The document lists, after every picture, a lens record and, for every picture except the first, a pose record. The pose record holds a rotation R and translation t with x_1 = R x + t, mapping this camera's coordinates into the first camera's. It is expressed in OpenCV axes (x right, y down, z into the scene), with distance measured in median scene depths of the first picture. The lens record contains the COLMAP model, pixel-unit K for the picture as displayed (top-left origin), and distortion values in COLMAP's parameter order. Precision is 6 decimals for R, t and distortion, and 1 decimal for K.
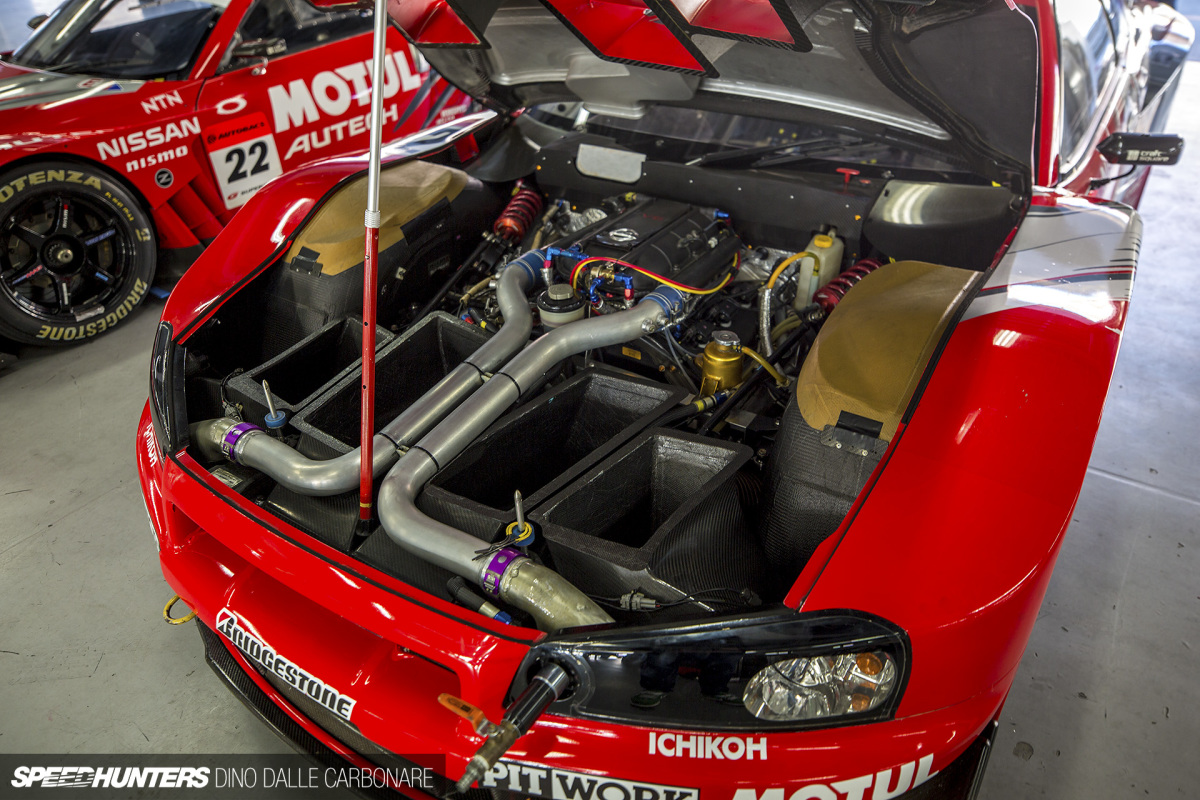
lens RADIAL K [[824.8, 0, 600.0], [0, 824.8, 400.0], [0, 0, 1]] dist [-0.020444, 0.000767]
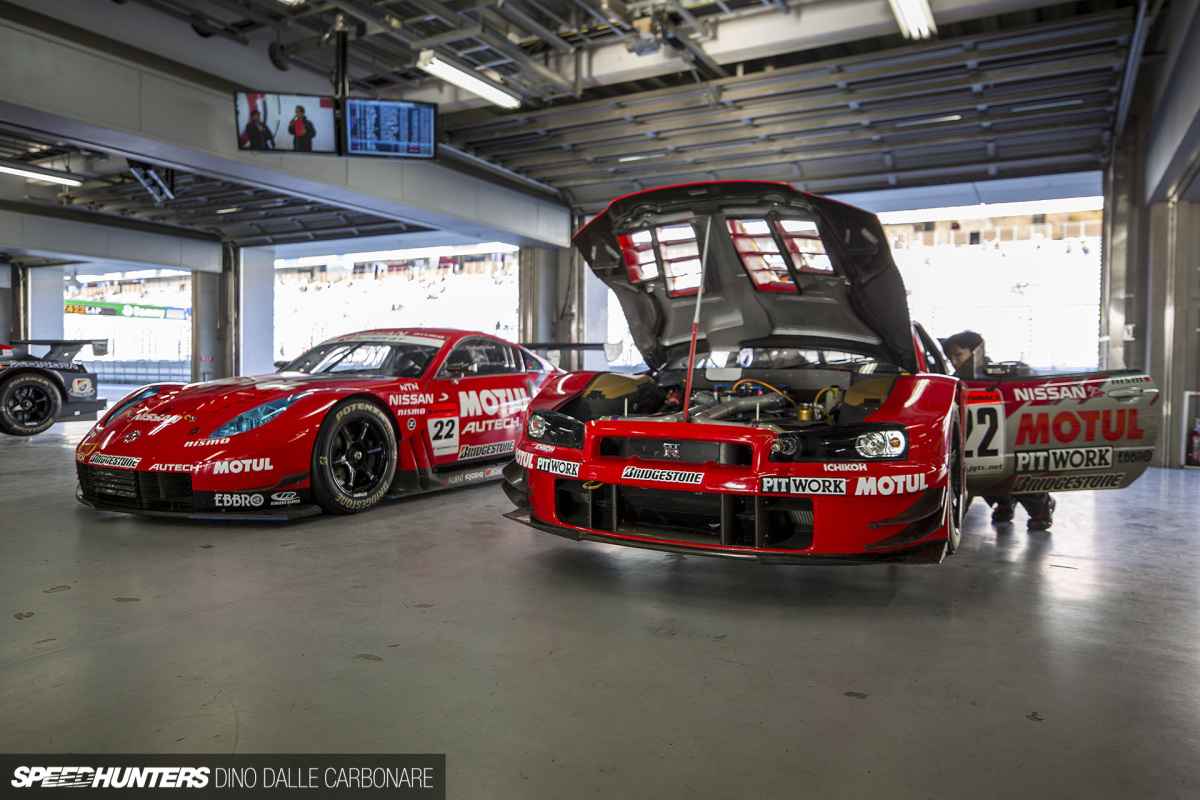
lens RADIAL K [[824.8, 0, 600.0], [0, 824.8, 400.0], [0, 0, 1]] dist [-0.020444, 0.000767]
pose [[0.994605, 0.040044, 0.095694, -0.294154], [0.015481, 0.854859, -0.518630, 0.503551], [-0.102573, 0.517314, 0.849627, -0.422639]]
